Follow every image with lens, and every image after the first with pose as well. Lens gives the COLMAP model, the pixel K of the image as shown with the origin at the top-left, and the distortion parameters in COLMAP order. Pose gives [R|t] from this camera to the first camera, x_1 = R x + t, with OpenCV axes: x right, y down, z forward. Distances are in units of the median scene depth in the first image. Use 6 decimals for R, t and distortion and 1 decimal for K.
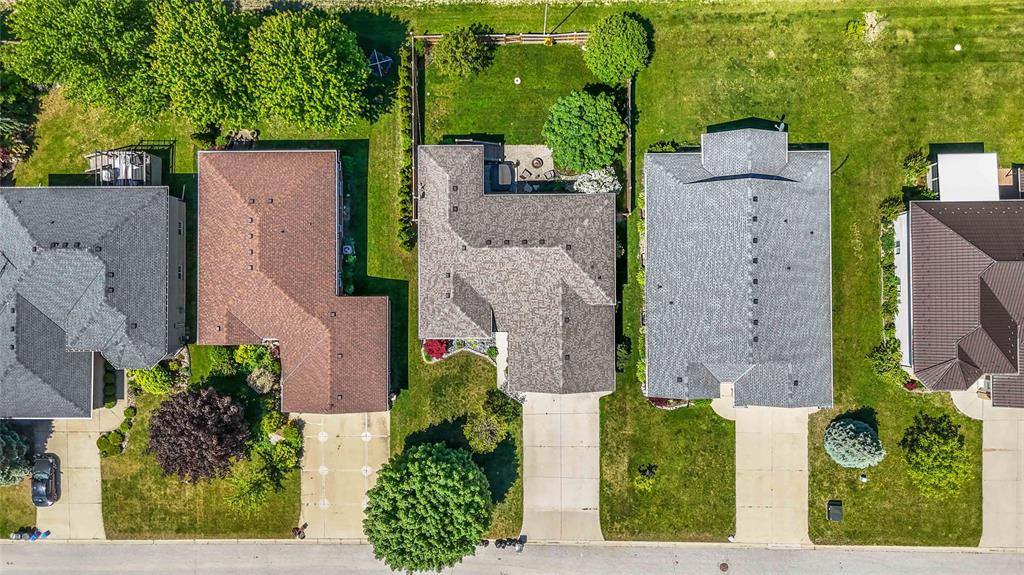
lens RADIAL K [[766.0, 0, 508.3], [0, 766.0, 288.6], [0, 0, 1]] dist [0.039964, -0.029830]
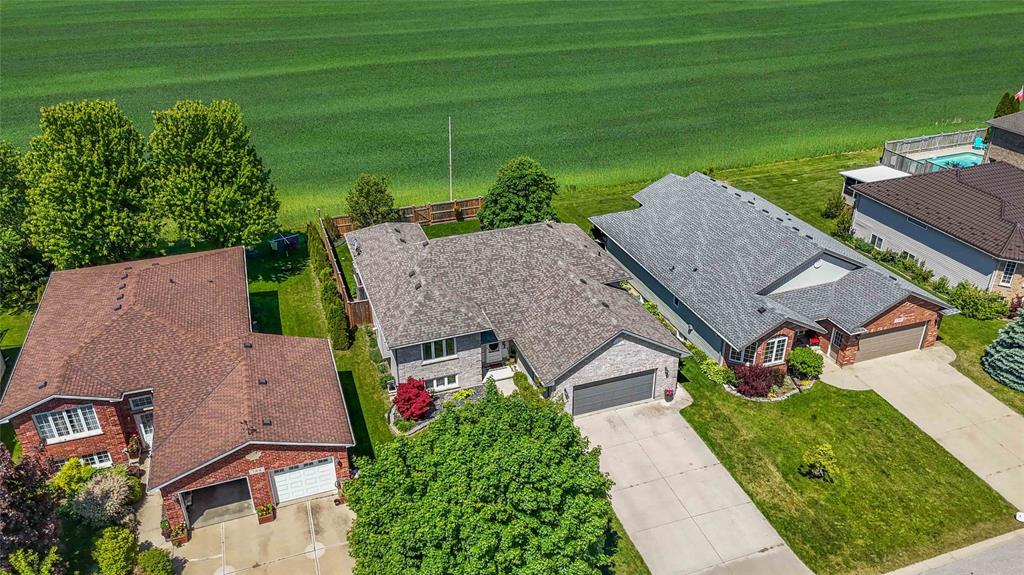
lens RADIAL K [[766.0, 0, 513.8], [0, 766.0, 285.4], [0, 0, 1]] dist [0.039964, -0.029830]
pose [[0.944412, -0.123955, 0.304500, -0.203306], [0.326857, 0.453605, -0.829100, 0.605462], [-0.035352, 0.882541, 0.468905, 0.628861]]
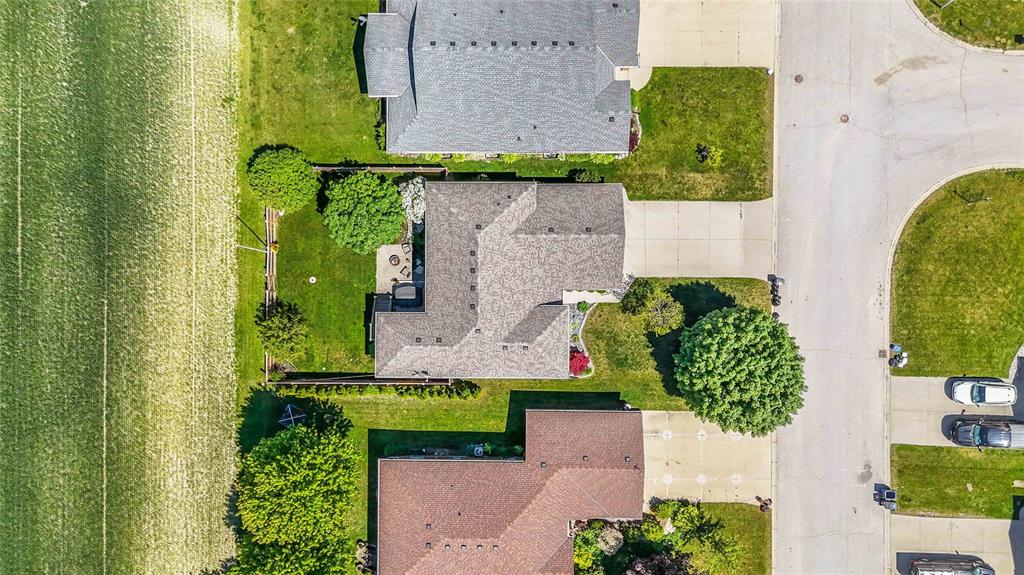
lens RADIAL K [[766.0, 0, 511.7], [0, 766.0, 287.2], [0, 0, 1]] dist [0.039964, -0.029830]
pose [[0.009802, -0.999297, 0.036180, -0.033020], [0.999865, 0.009318, -0.013533, 0.003548], [0.013187, 0.036307, 0.999254, 0.001222]]
